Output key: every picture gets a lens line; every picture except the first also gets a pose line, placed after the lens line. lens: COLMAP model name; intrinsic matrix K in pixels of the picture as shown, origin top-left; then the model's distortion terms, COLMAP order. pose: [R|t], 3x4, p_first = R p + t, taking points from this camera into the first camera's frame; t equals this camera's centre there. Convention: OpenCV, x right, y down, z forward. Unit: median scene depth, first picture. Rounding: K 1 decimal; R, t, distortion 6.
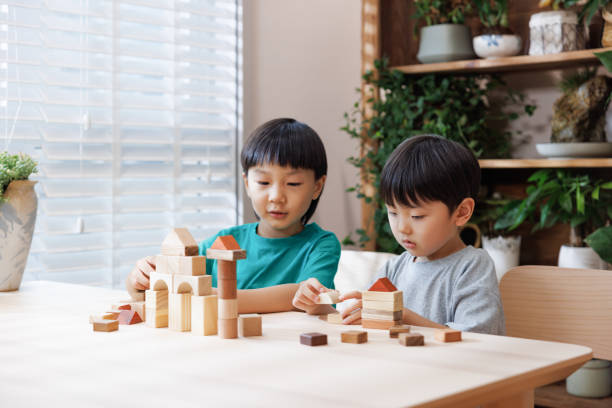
lens RADIAL K [[1015.8, 0, 305.5], [0, 1015.8, 141.9], [0, 0, 1]] dist [0.010282, -0.022085]
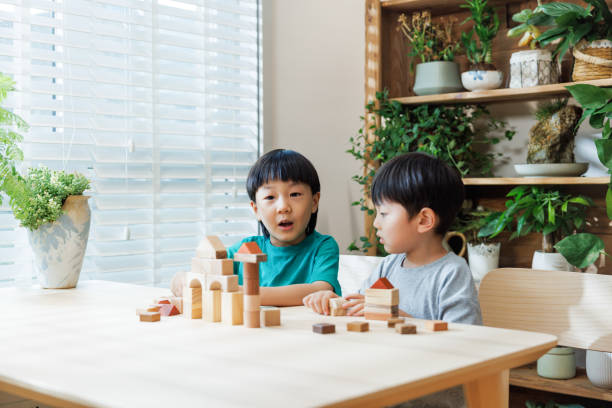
lens RADIAL K [[878.9, 0, 306.0], [0, 878.9, 204.0], [0, 0, 1]] dist [0.022488, 0.007244]
pose [[0.999923, 0.000568, -0.012408, -0.000120], [0.000025, 0.998860, 0.047741, -0.000869], [0.012421, -0.047737, 0.998783, -0.016979]]
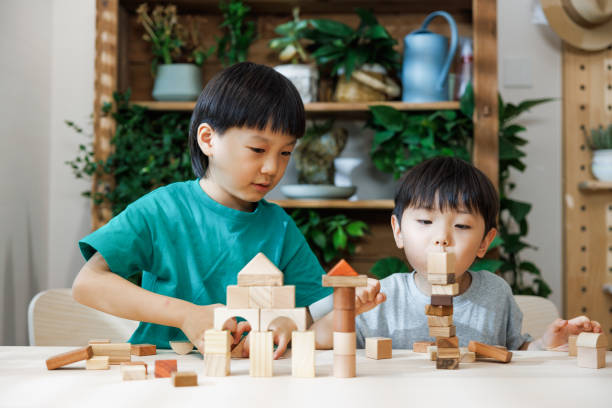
lens RADIAL K [[878.9, 0, 306.0], [0, 878.9, 204.0], [0, 0, 1]] dist [0.022488, 0.007244]
pose [[0.764524, 0.032436, 0.643778, -0.370503], [-0.029366, 0.999449, -0.015481, 0.036723], [-0.643926, -0.007070, 0.765055, 0.285001]]
